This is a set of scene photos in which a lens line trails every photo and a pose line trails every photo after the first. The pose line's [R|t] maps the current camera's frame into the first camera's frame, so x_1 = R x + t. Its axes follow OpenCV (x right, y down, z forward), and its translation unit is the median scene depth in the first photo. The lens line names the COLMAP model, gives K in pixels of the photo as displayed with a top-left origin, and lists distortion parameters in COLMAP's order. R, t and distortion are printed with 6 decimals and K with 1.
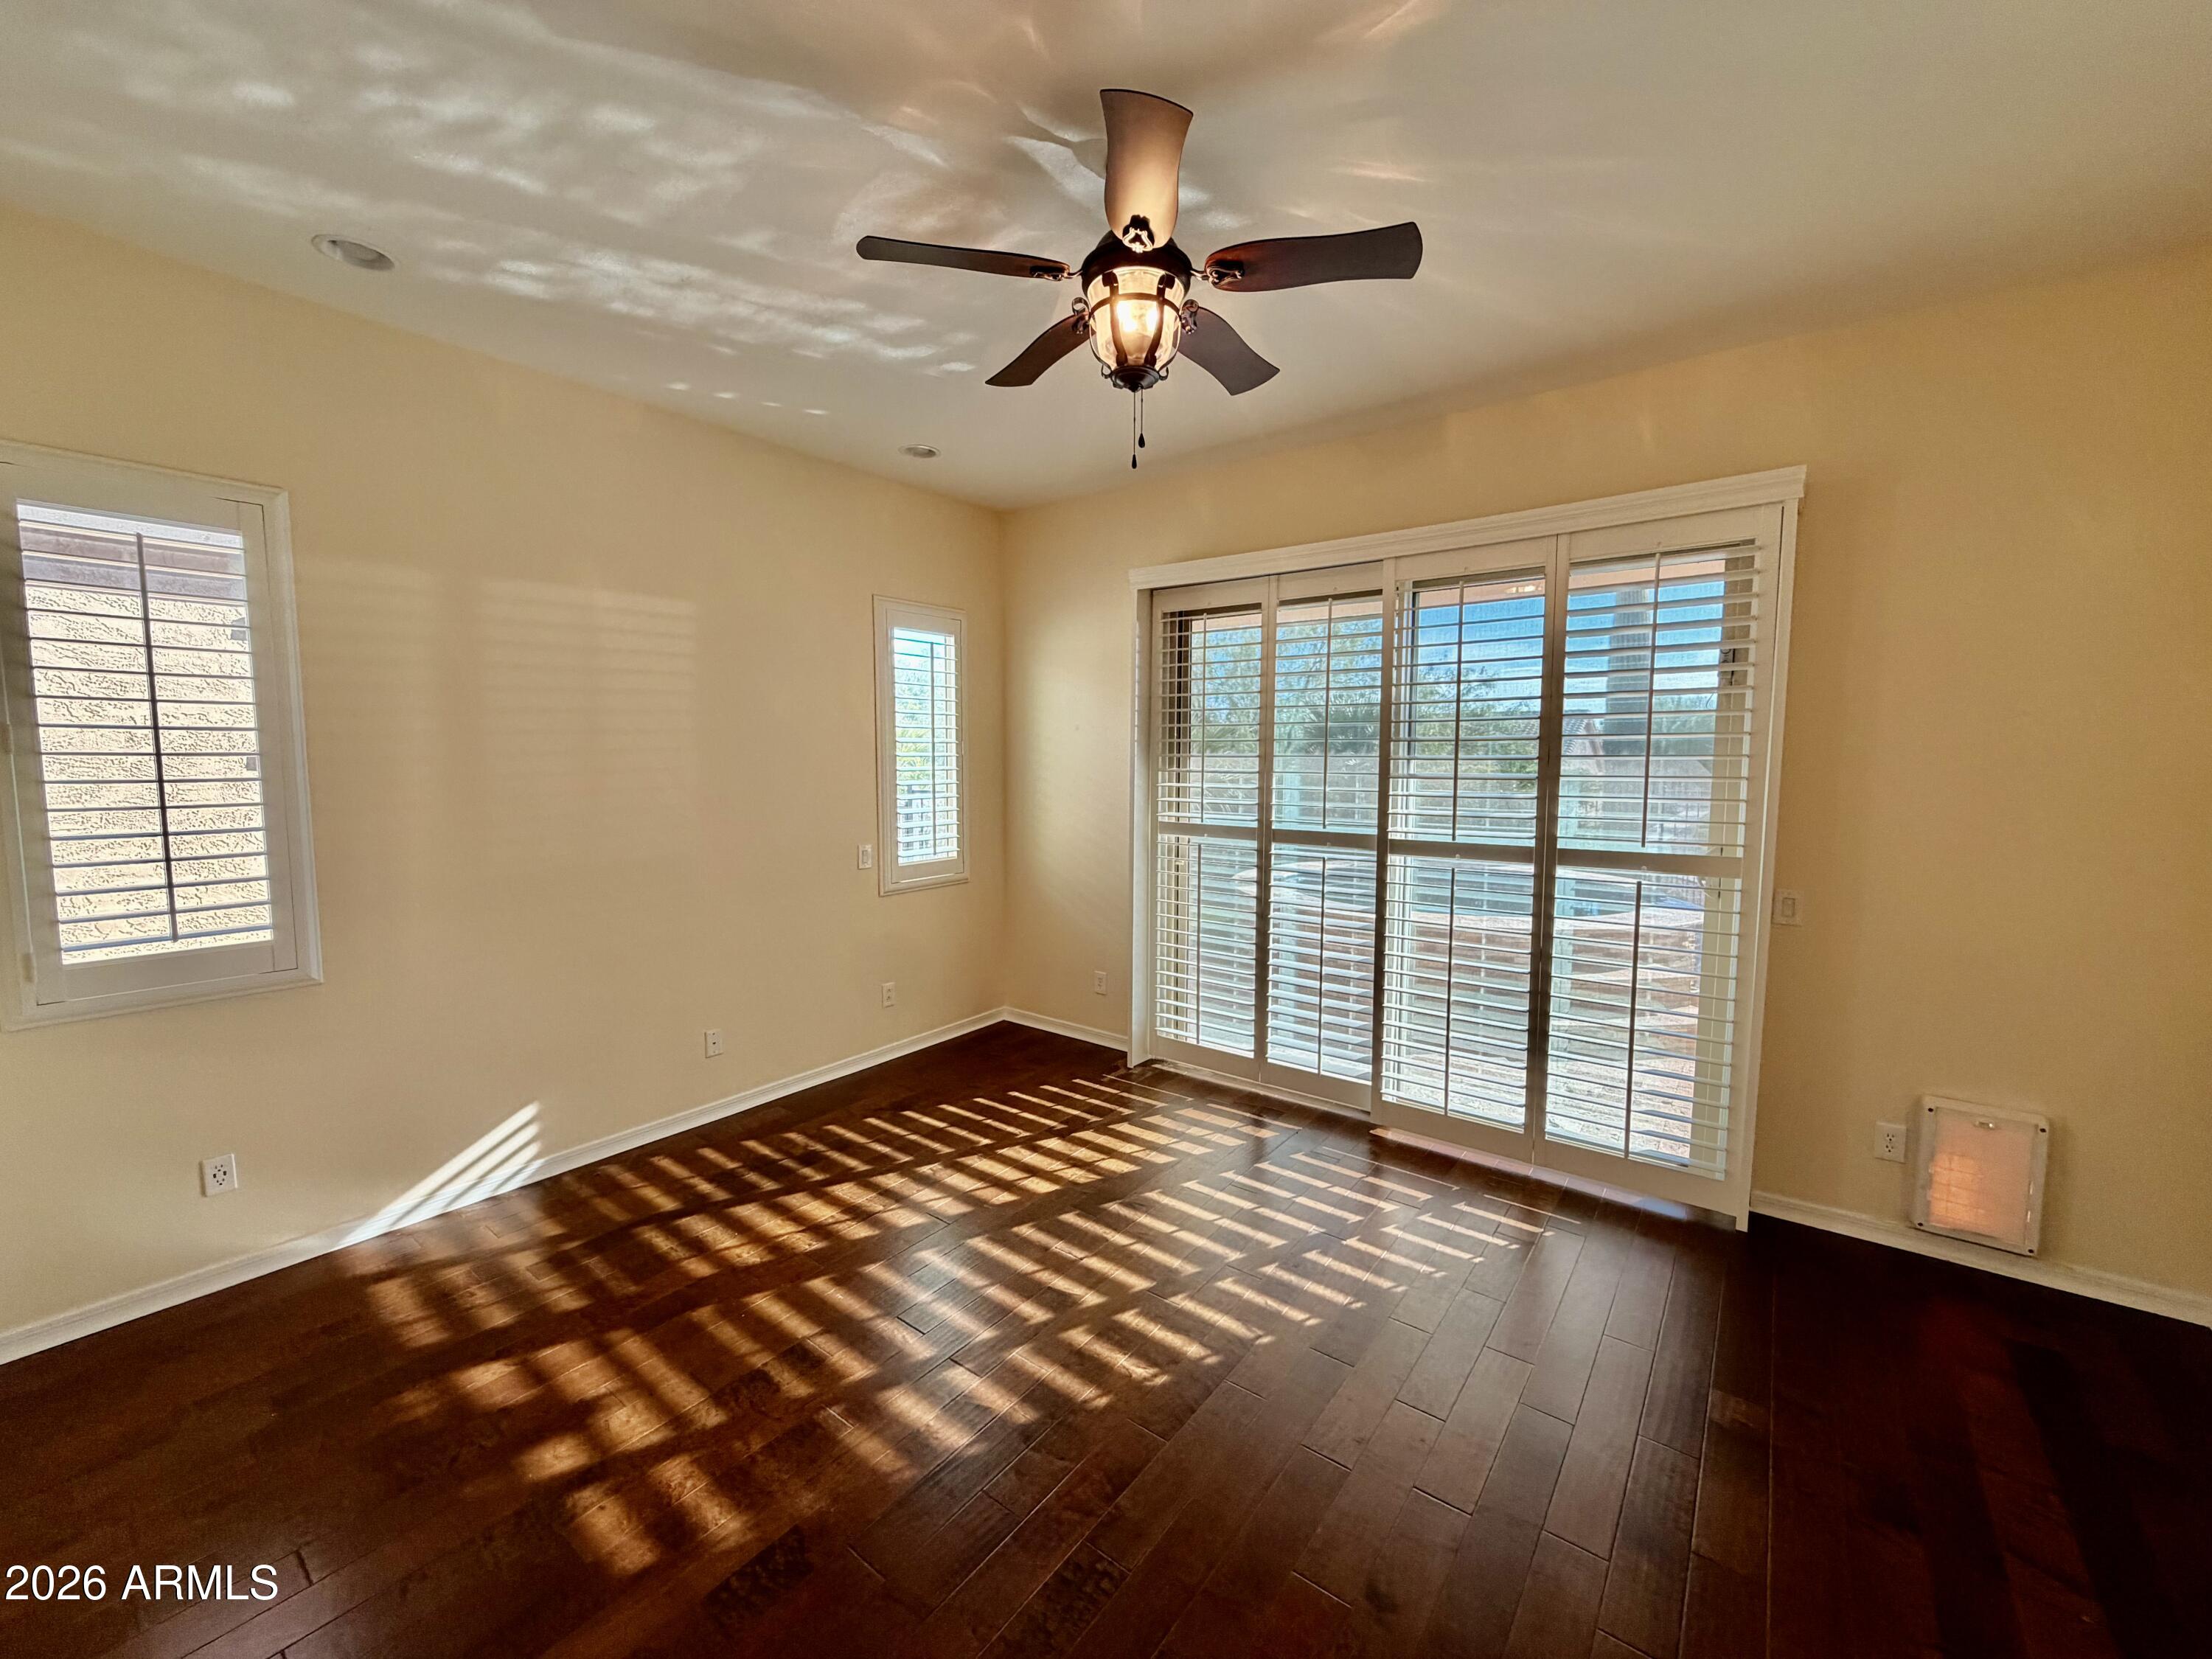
lens RADIAL K [[878.7, 0, 1103.8], [0, 878.7, 840.6], [0, 0, 1]] dist [-0.003396, -0.000335]
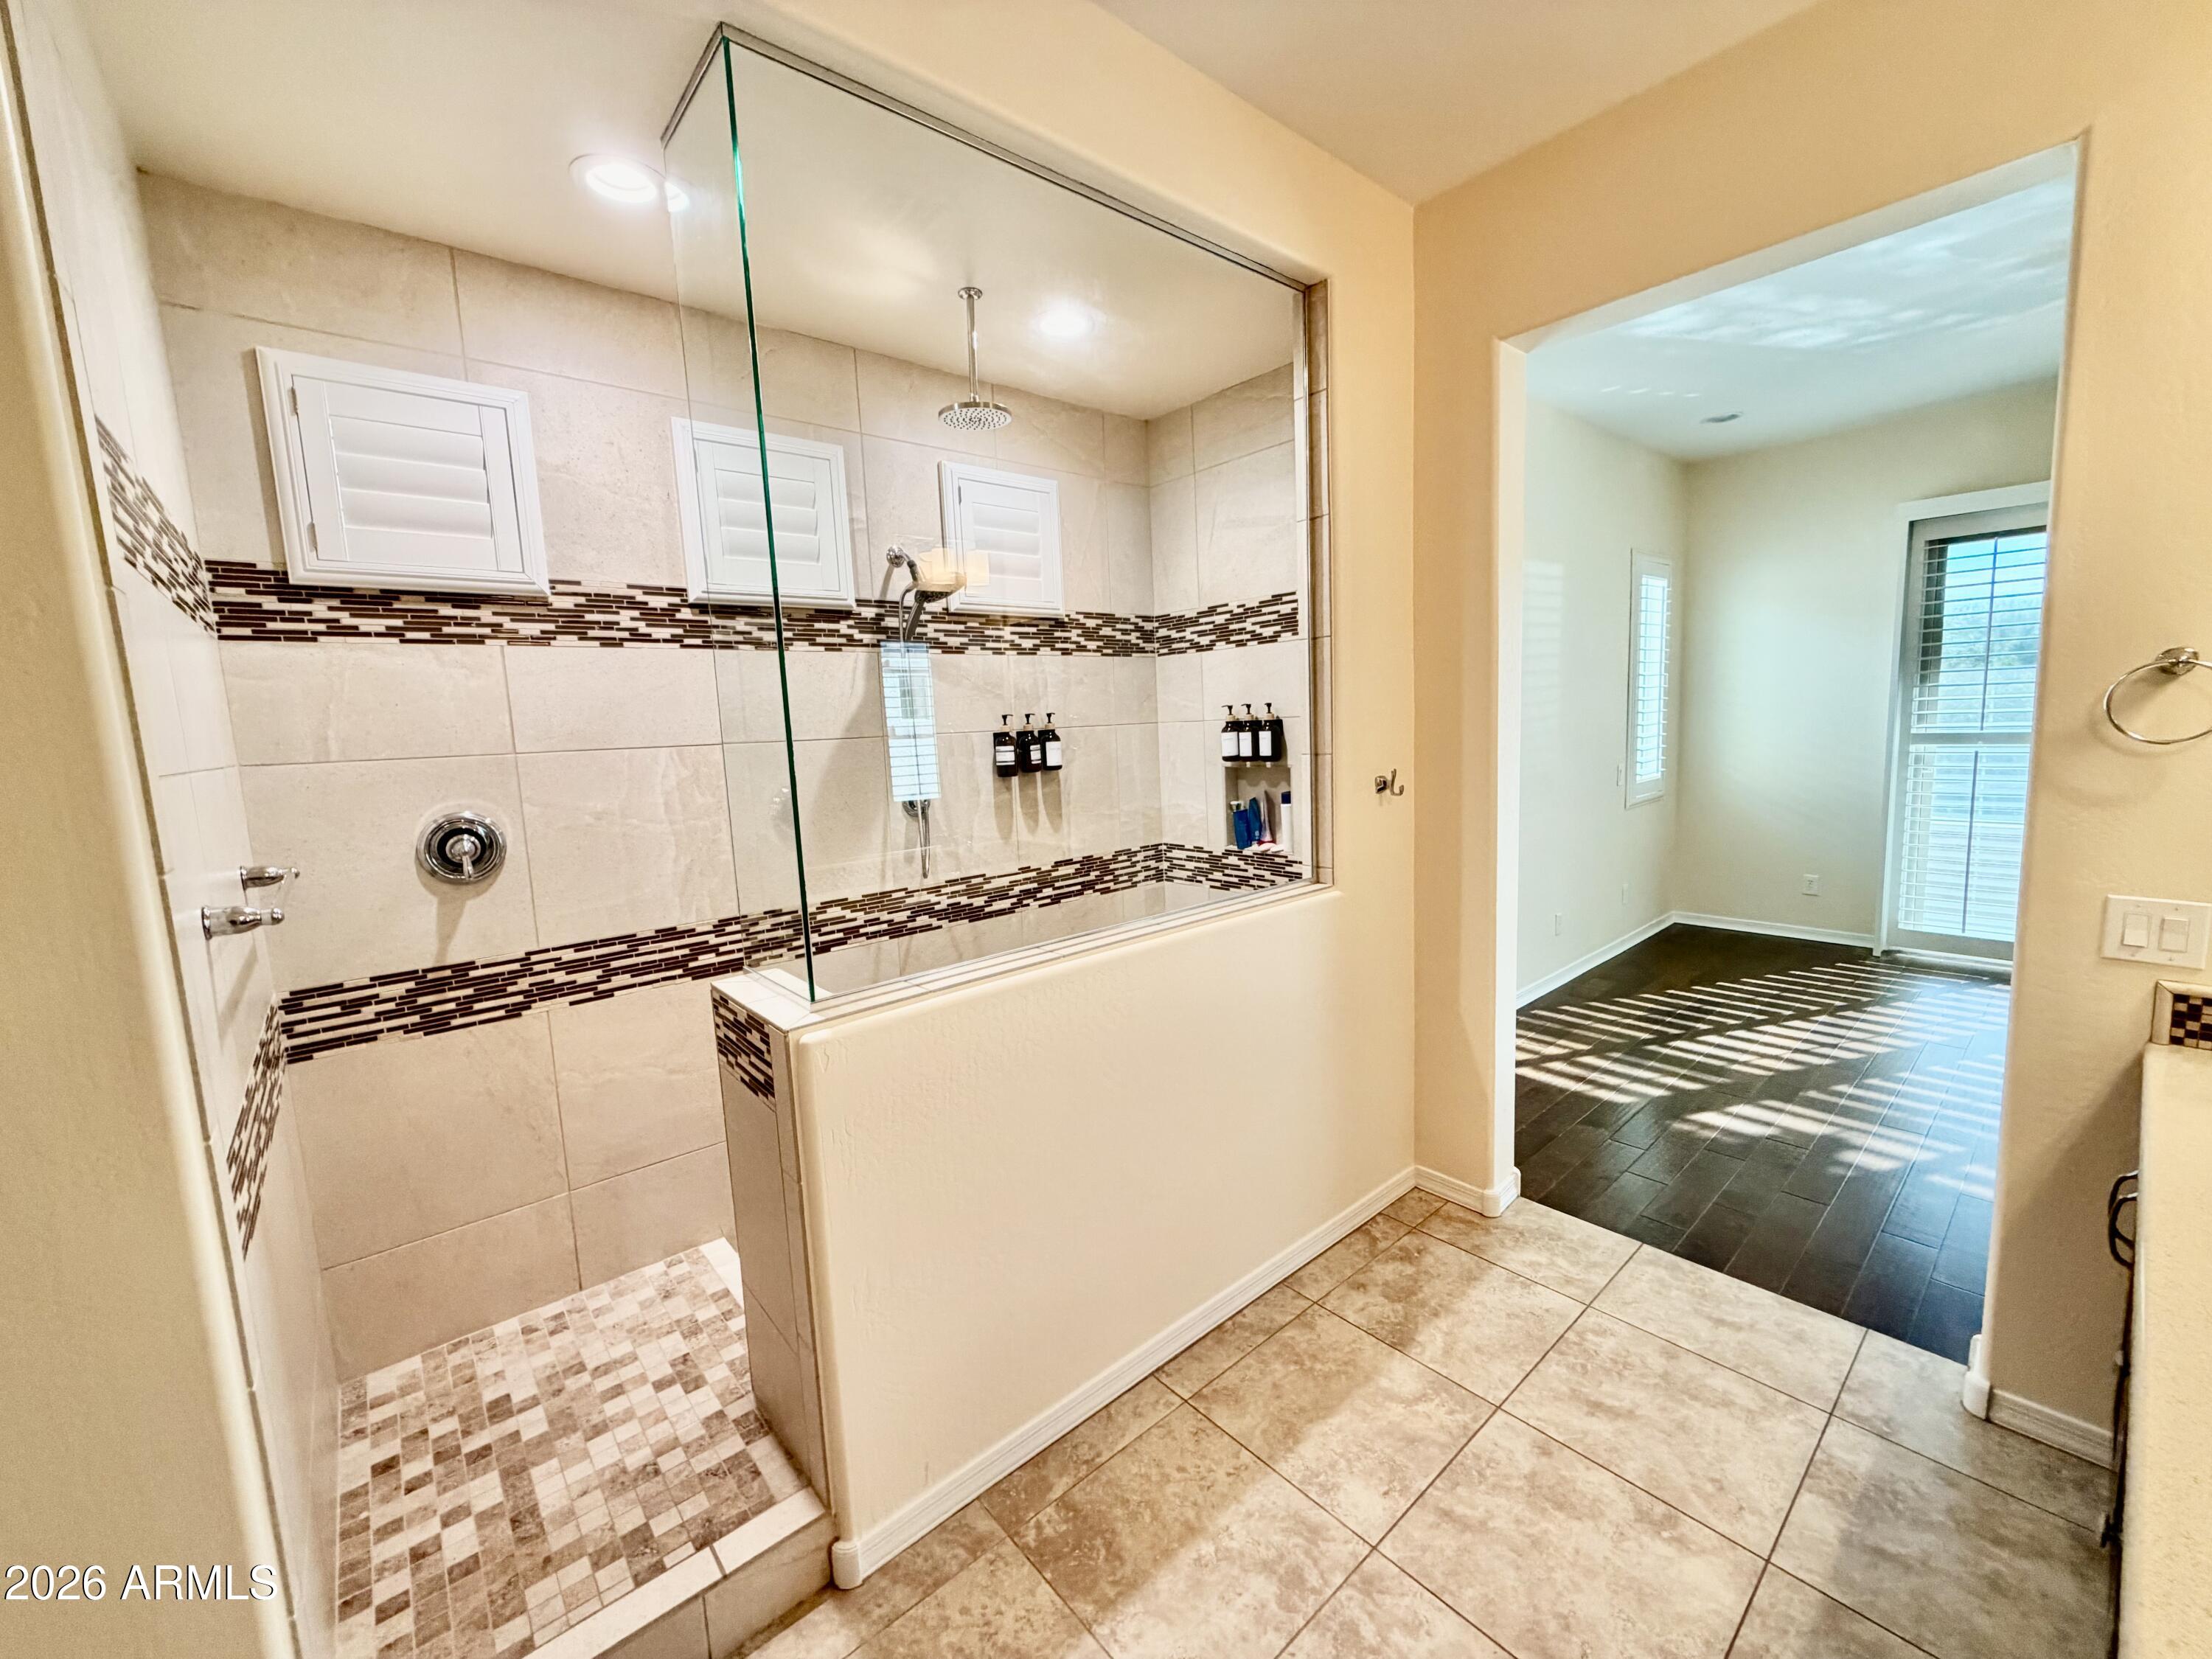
lens RADIAL K [[878.7, 0, 1116.2], [0, 878.7, 819.1], [0, 0, 1]] dist [-0.003396, -0.000335]
pose [[0.981765, -0.020593, -0.188982, -0.917706], [0.020527, 0.999787, -0.002307, 0.089020], [0.188989, -0.001614, 0.981978, -0.342839]]
